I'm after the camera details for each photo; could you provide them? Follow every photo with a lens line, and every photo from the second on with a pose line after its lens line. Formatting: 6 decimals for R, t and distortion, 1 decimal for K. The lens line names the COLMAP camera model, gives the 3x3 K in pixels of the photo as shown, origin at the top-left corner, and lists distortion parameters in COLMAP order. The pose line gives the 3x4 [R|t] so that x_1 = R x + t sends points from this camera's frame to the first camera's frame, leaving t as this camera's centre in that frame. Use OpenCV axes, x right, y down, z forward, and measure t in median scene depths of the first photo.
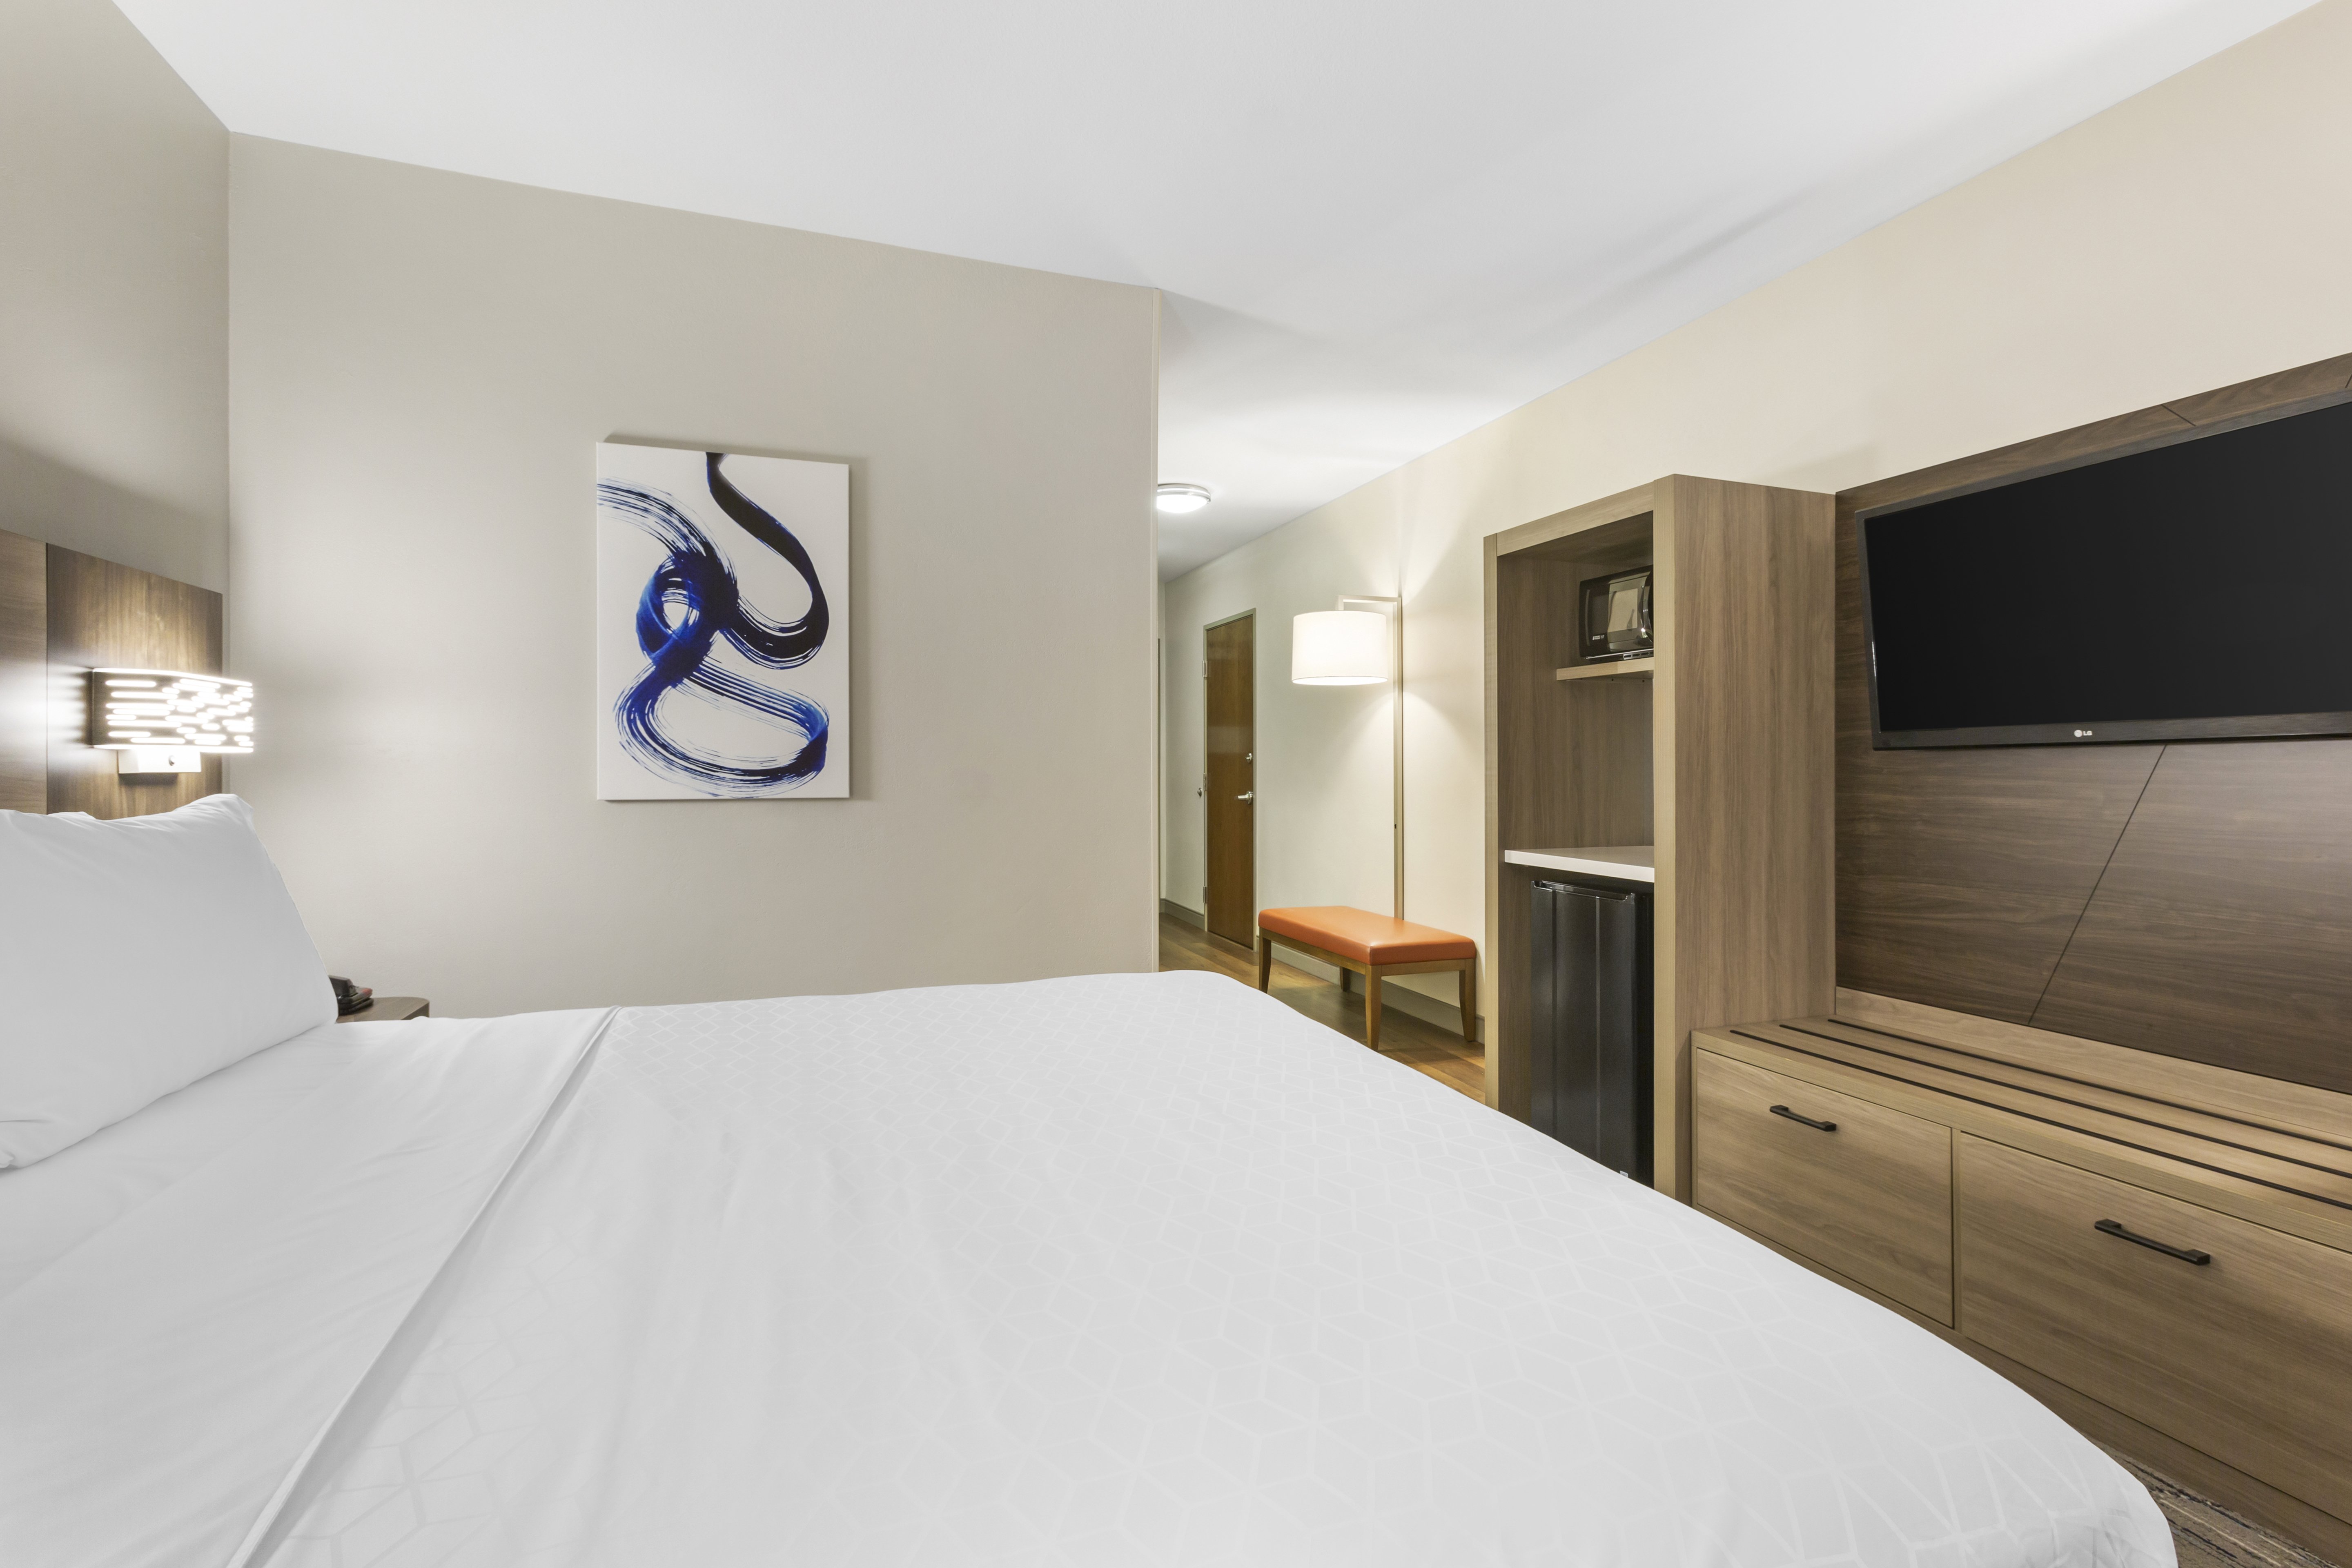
lens RADIAL K [[1213.4, 0, 1183.0], [0, 1213.4, 765.0], [0, 0, 1]] dist [-0.000524, 0.010183]
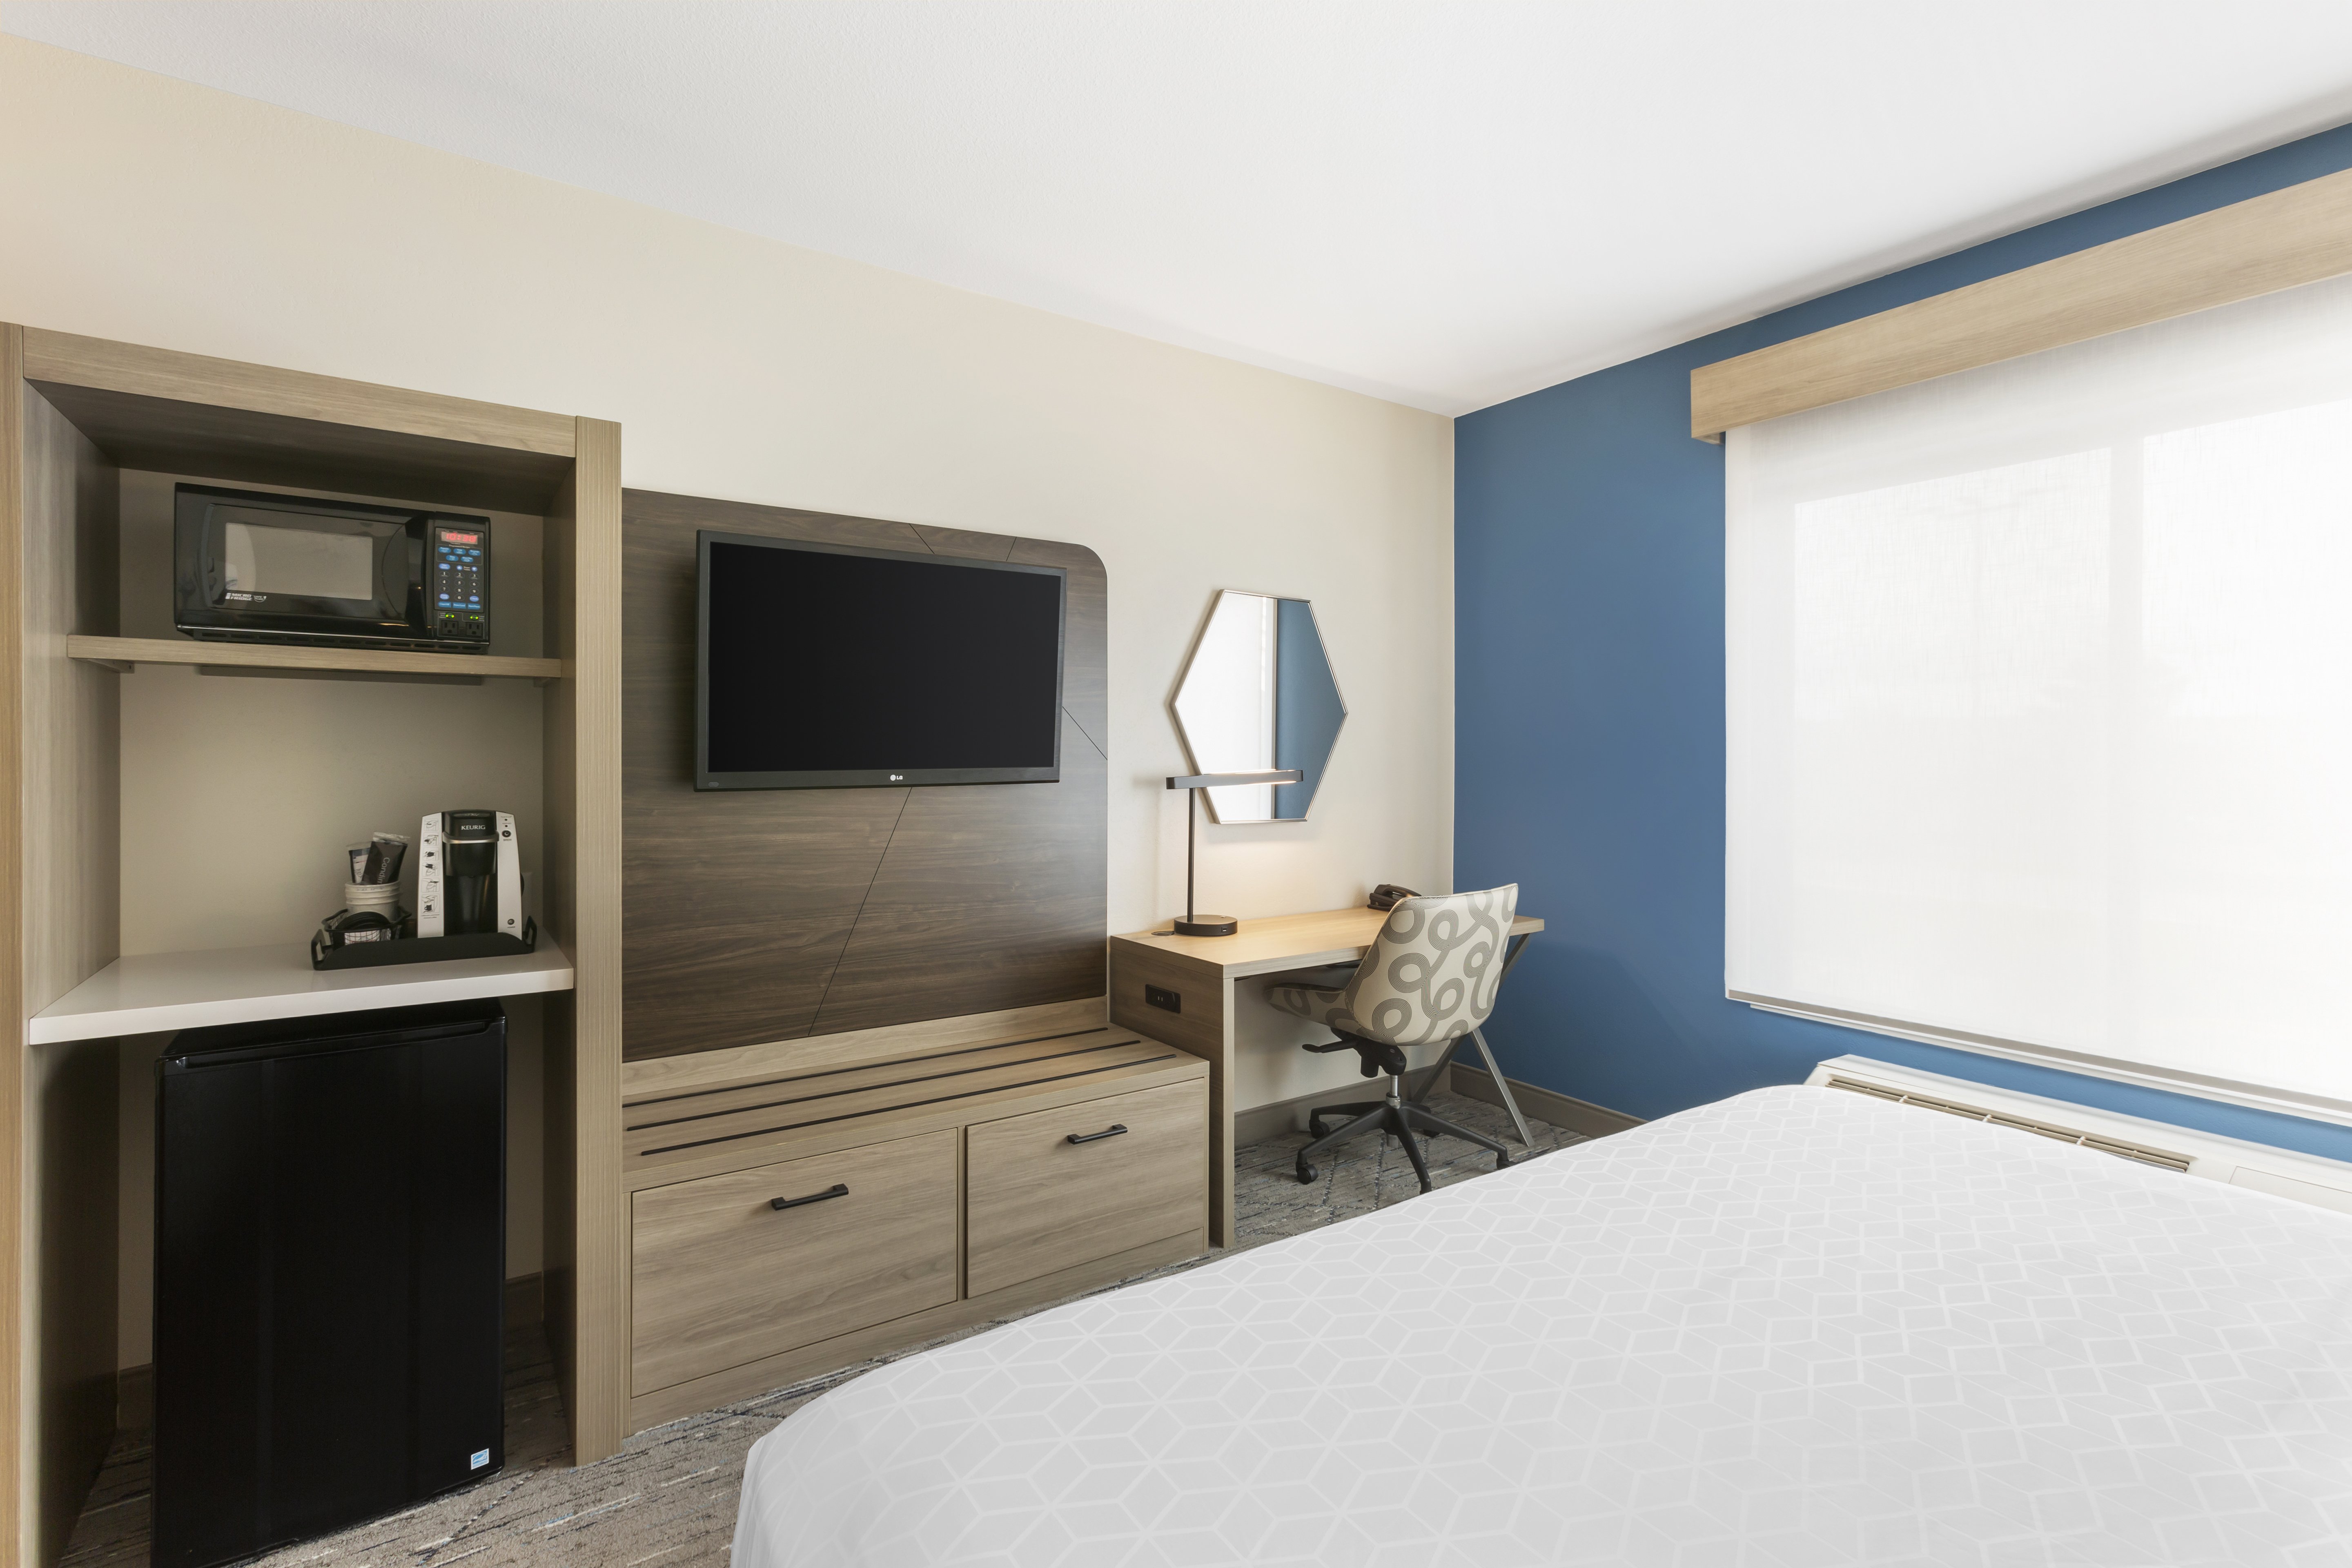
lens RADIAL K [[1071.2, 0, 1168.6], [0, 1071.2, 759.2], [0, 0, 1]] dist [-0.010322, 0.000291]
pose [[-0.286020, -0.005490, 0.958208, -0.298235], [-0.009356, 0.999952, 0.002937, -0.040617], [-0.958178, -0.008125, -0.286057, 0.846657]]
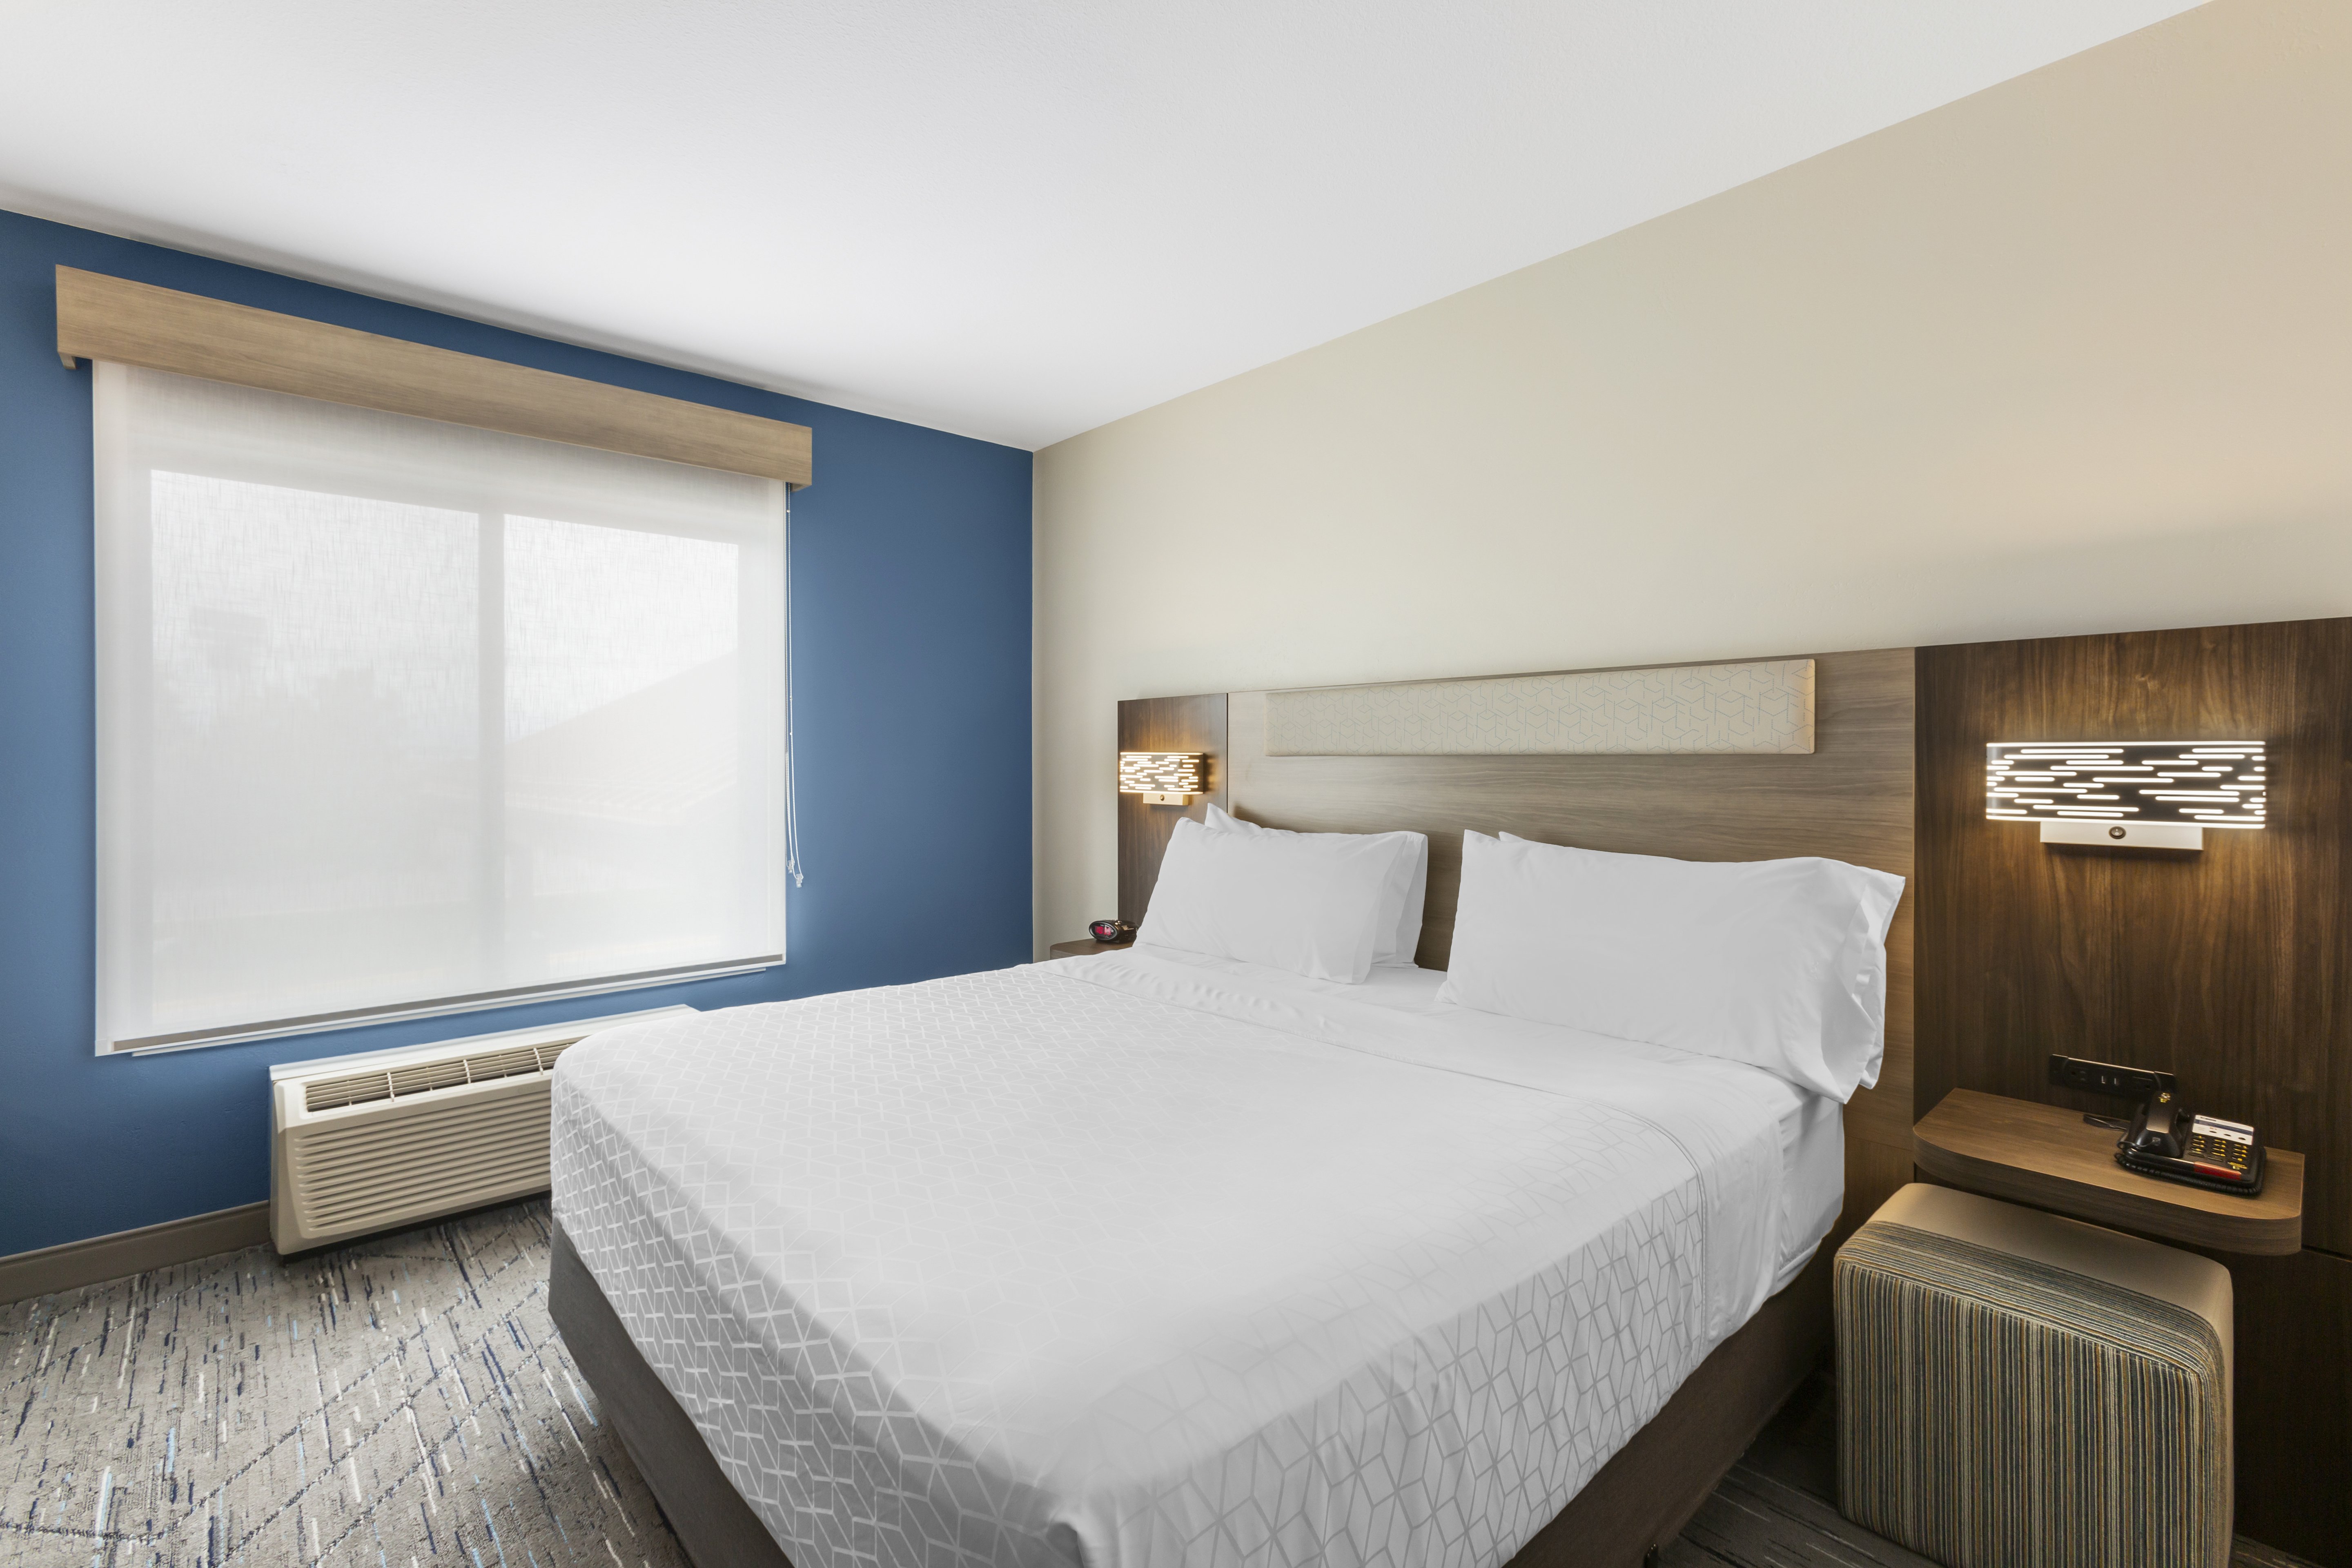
lens RADIAL K [[1071.2, 0, 1168.6], [0, 1071.2, 759.2], [0, 0, 1]] dist [-0.010322, 0.000291]
pose [[-0.904812, -0.004075, -0.425792, 0.147201], [-0.001879, 0.999983, -0.005577, -0.042020], [0.425807, -0.004246, -0.904804, 1.161099]]
